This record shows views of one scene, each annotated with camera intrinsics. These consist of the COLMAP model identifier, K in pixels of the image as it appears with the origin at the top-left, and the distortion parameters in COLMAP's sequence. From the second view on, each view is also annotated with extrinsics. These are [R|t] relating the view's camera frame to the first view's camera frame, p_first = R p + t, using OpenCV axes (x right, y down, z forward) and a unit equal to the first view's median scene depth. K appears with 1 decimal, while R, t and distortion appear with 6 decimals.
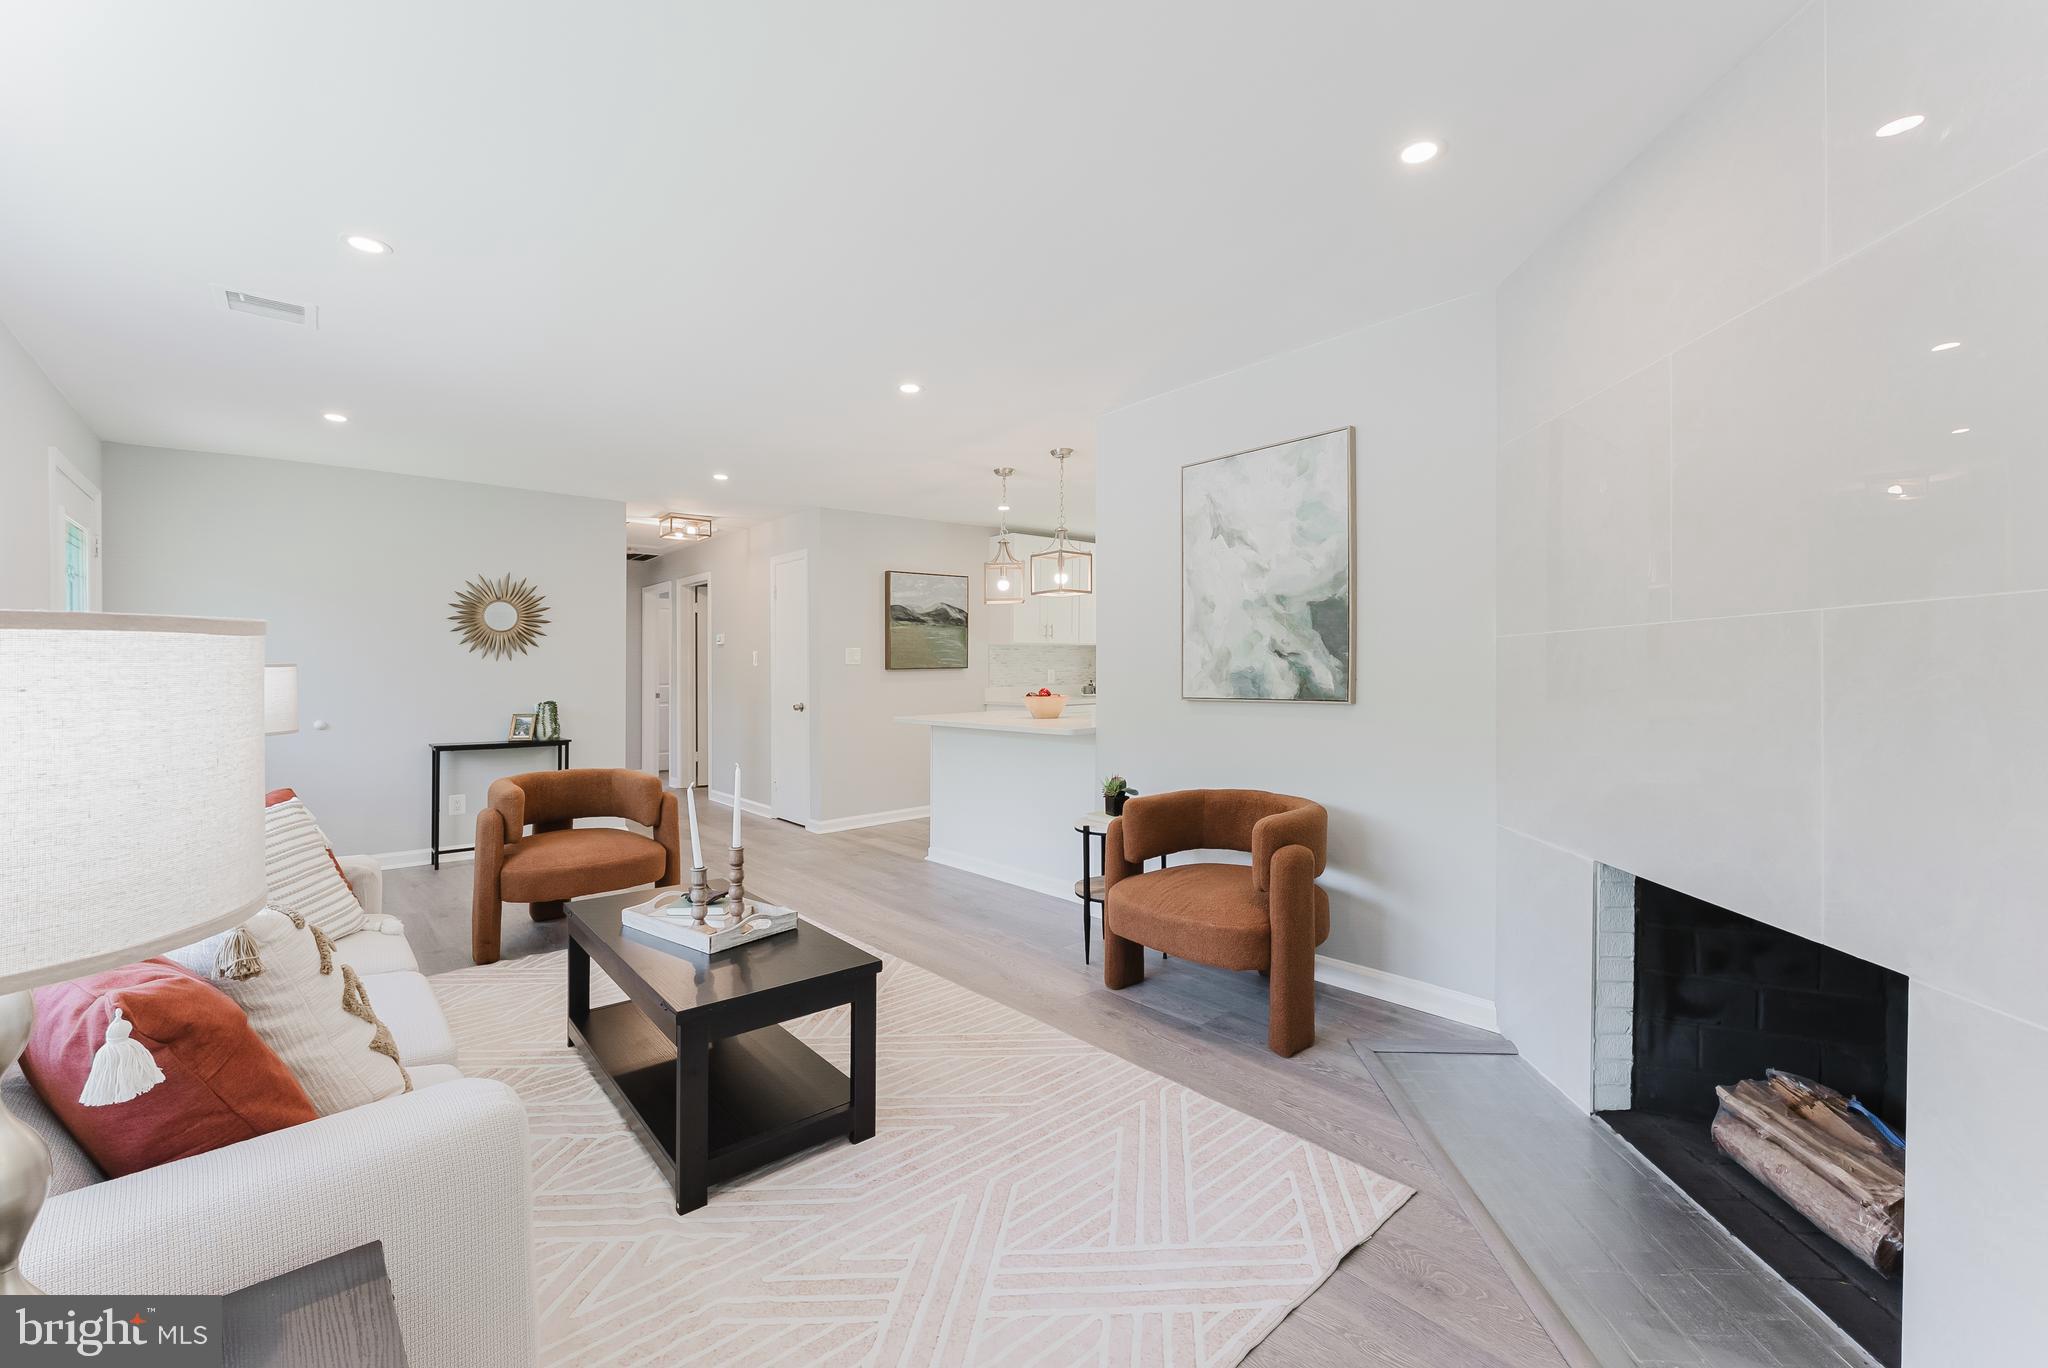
lens RADIAL K [[834.5, 0, 1032.9], [0, 834.5, 681.5], [0, 0, 1]] dist [-0.008515, 0.000346]
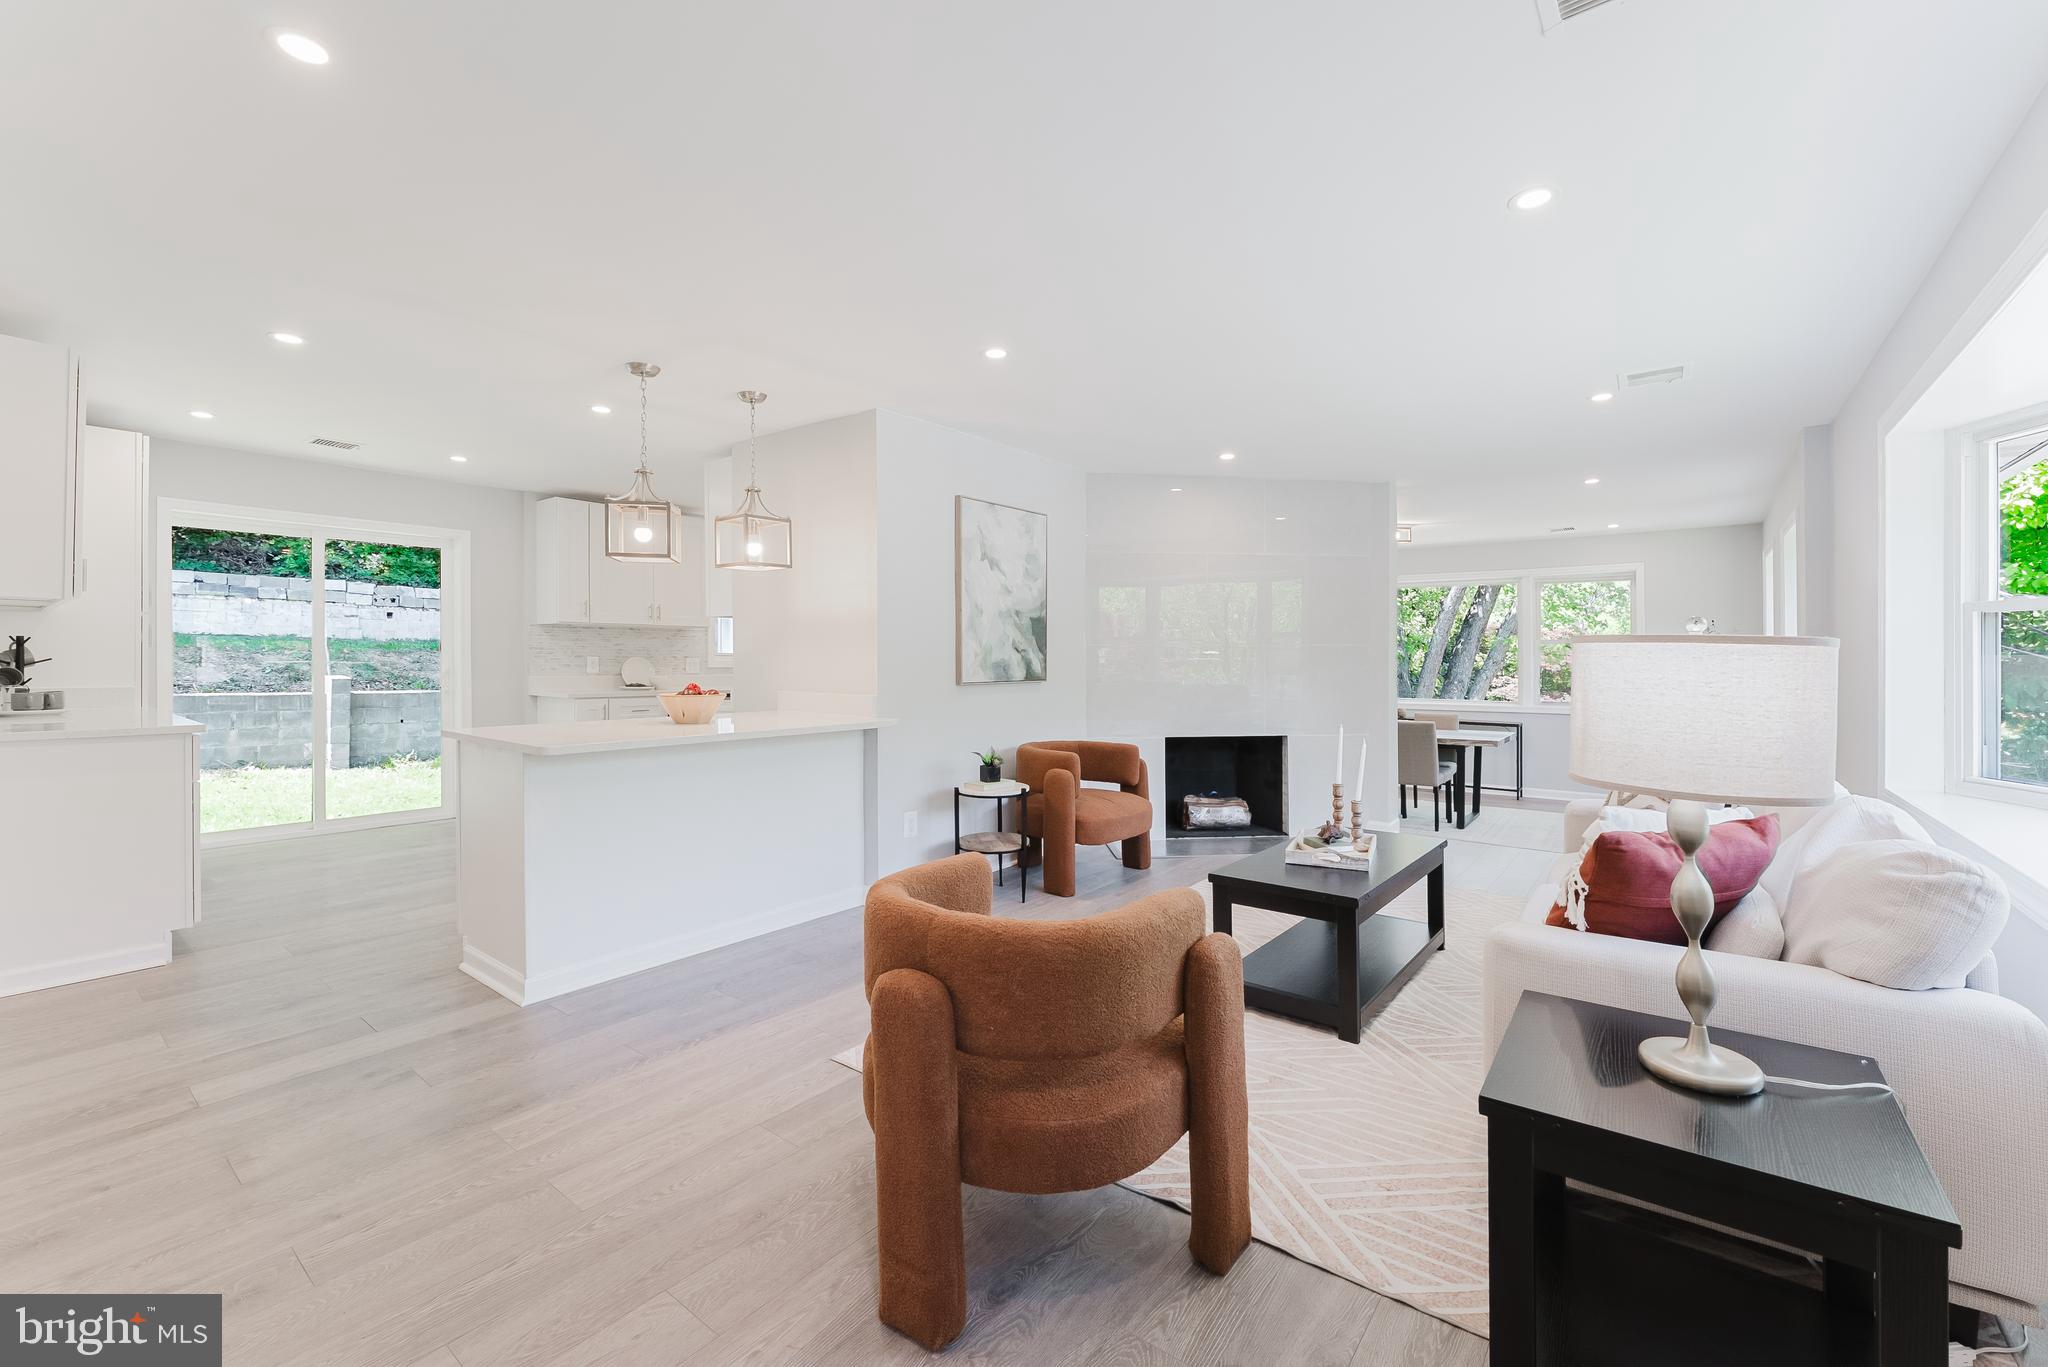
lens RADIAL K [[834.5, 0, 1031.8], [0, 834.5, 667.4], [0, 0, 1]] dist [-0.008515, 0.000346]
pose [[-0.184221, -0.010583, 0.982828, -1.170366], [0.007001, 0.999903, 0.012079, -0.020115], [-0.982860, 0.009106, -0.184129, 1.250292]]
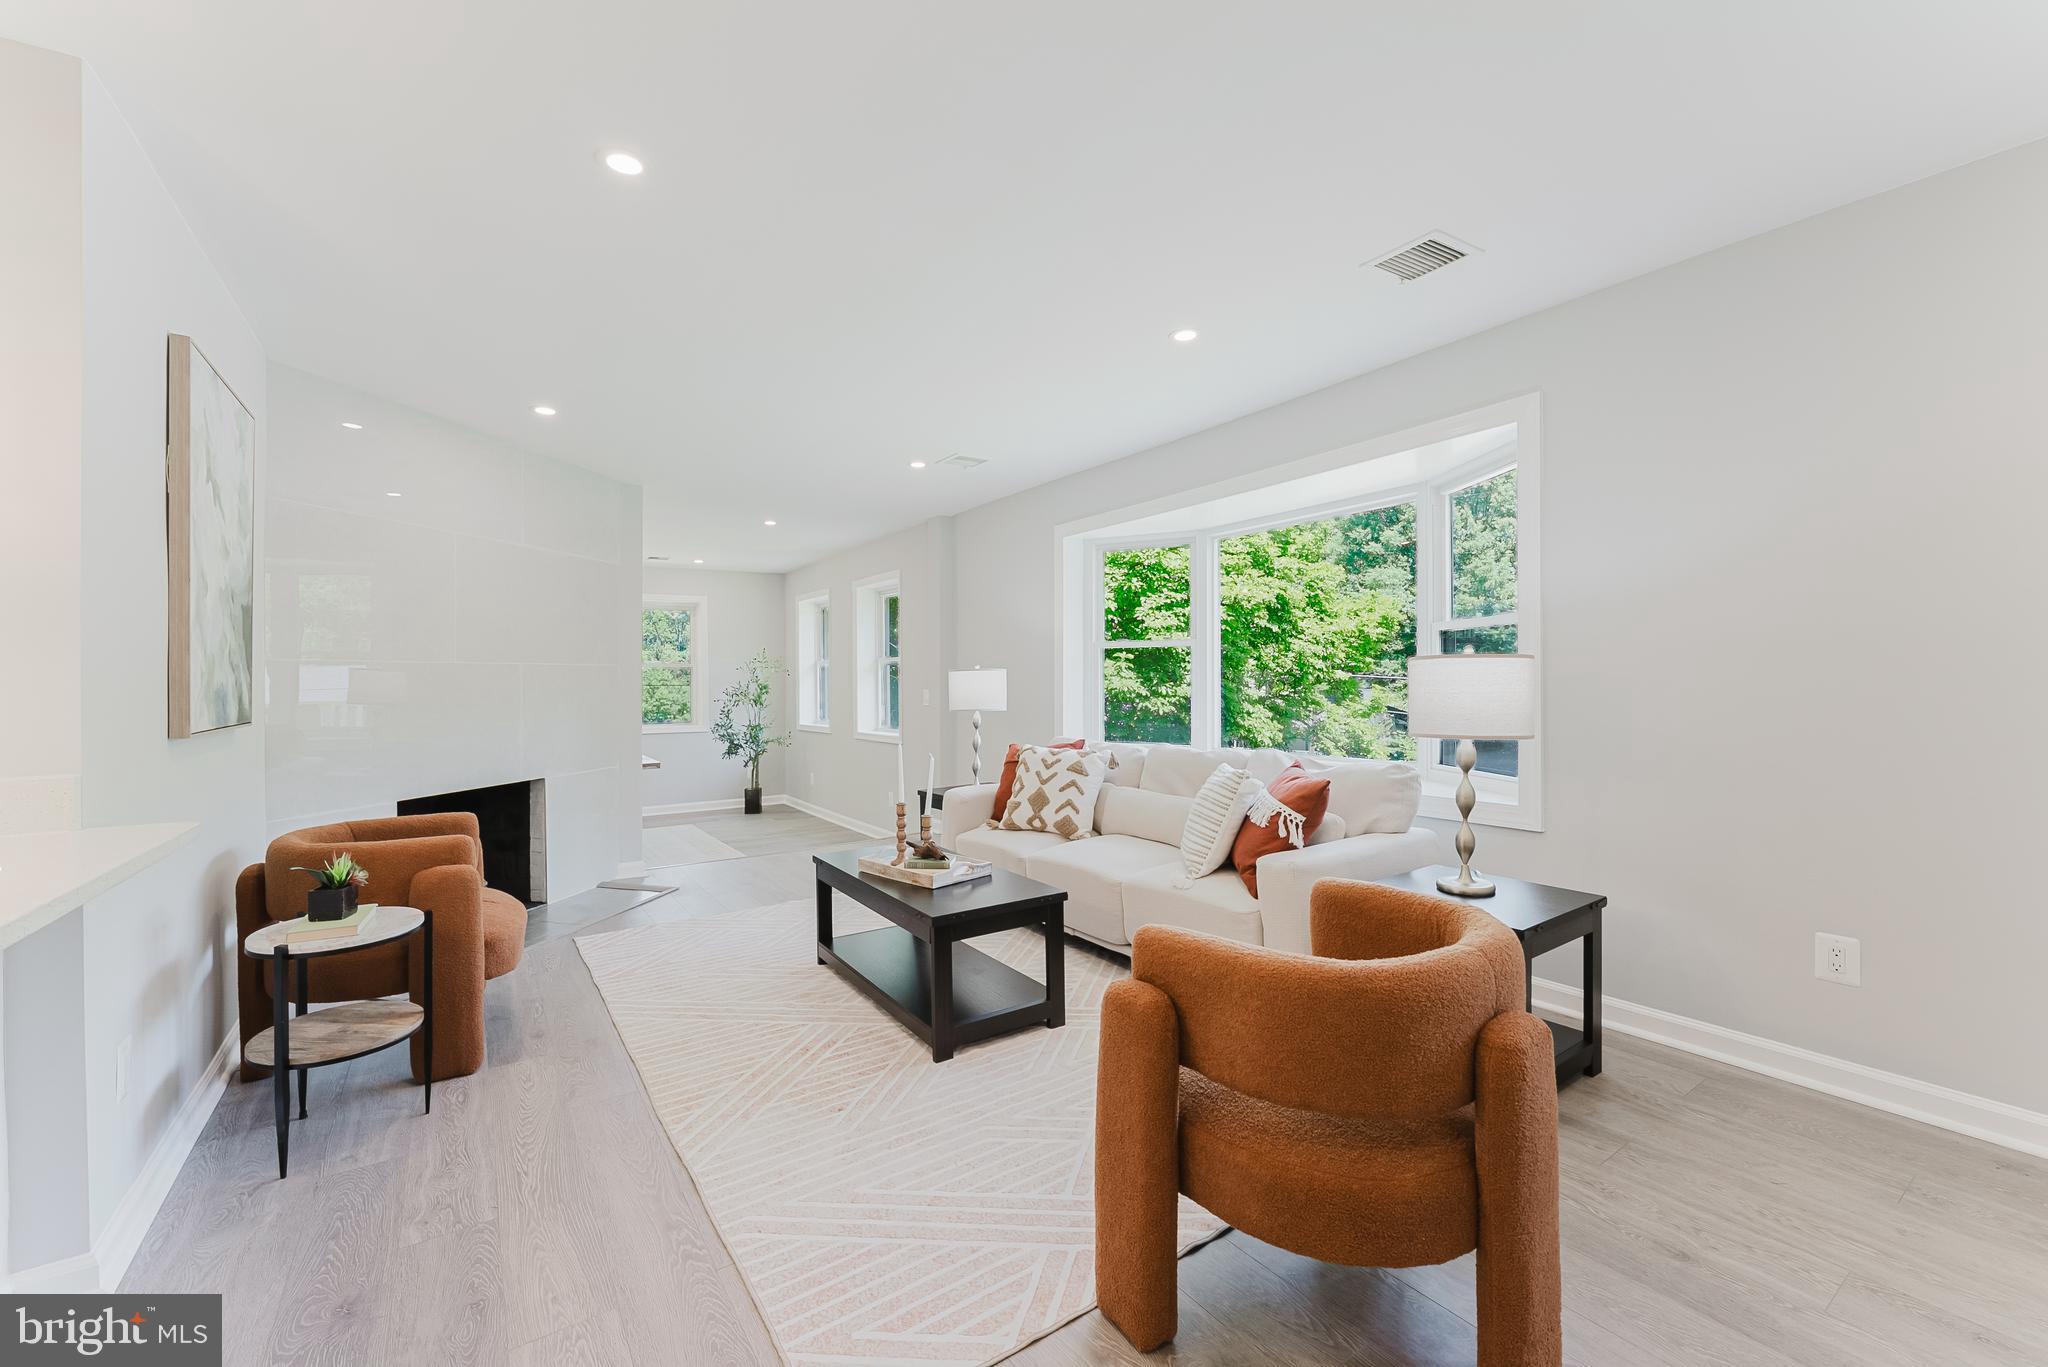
lens RADIAL K [[834.5, 0, 1020.3], [0, 834.5, 686.3], [0, 0, 1]] dist [-0.008515, 0.000346]
pose [[-0.990583, 0.009728, 0.136570, -0.529598], [0.012220, 0.999774, 0.017420, -0.018741], [-0.136370, 0.018925, -0.990477, 1.664635]]
